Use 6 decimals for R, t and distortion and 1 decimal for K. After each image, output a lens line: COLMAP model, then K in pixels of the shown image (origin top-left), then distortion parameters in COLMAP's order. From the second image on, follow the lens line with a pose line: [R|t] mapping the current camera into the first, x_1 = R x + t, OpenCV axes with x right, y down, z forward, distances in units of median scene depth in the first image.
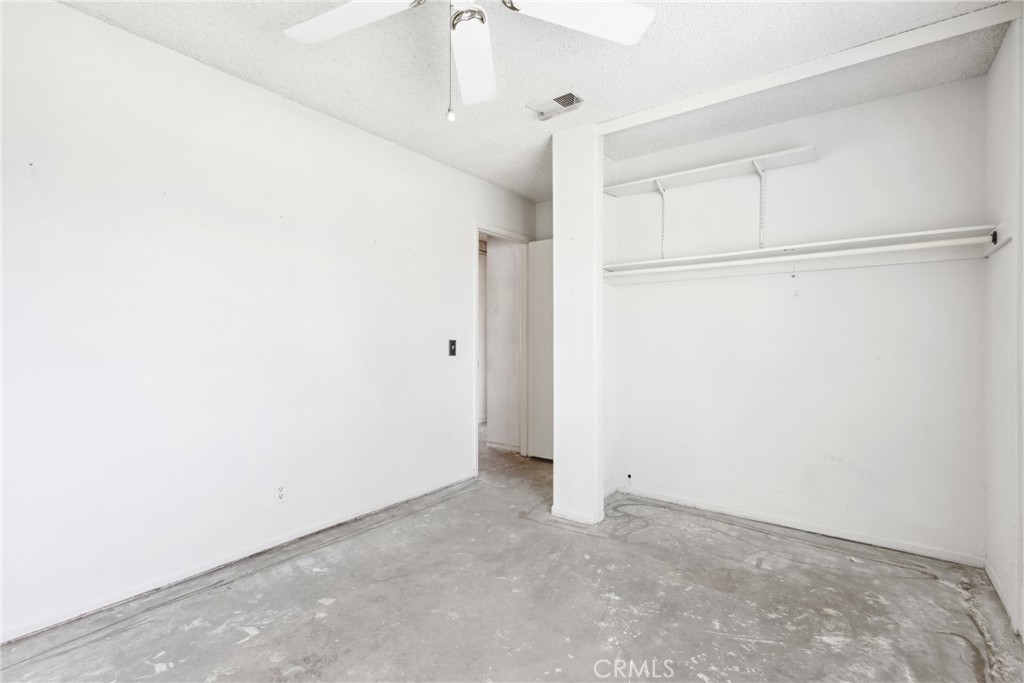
lens RADIAL K [[476.4, 0, 511.1], [0, 476.4, 342.1], [0, 0, 1]] dist [0.004913, -0.001980]
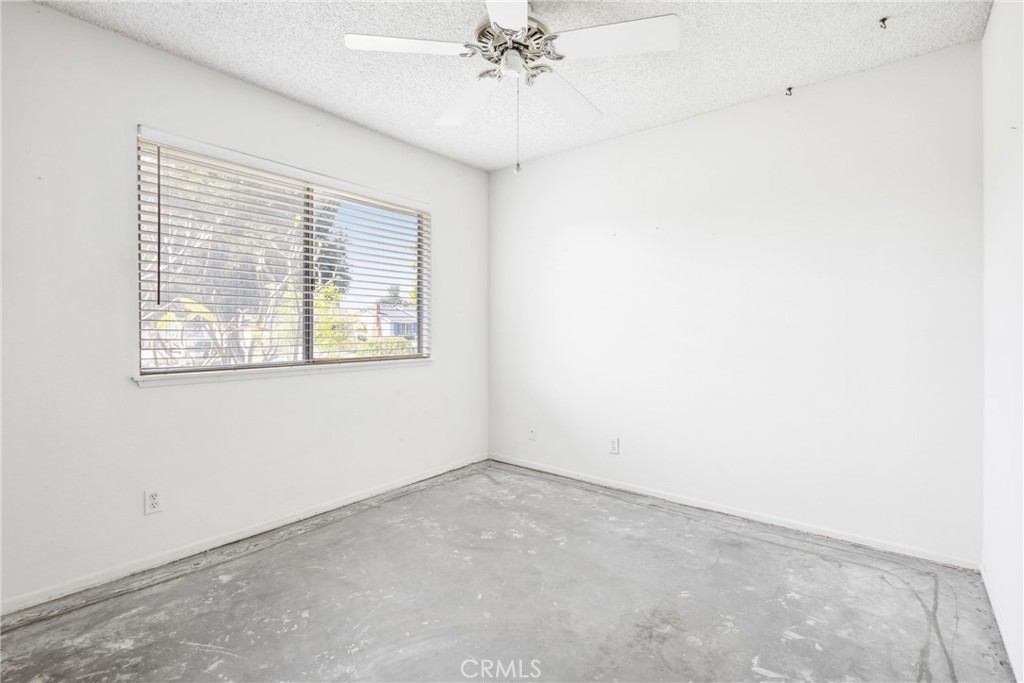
lens RADIAL K [[476.4, 0, 511.1], [0, 476.4, 342.1], [0, 0, 1]] dist [0.004913, -0.001980]
pose [[-0.999645, -0.003665, 0.026408, -0.120207], [-0.002976, 0.999655, 0.026102, -0.001211], [-0.026494, 0.026015, -0.999310, 1.943954]]
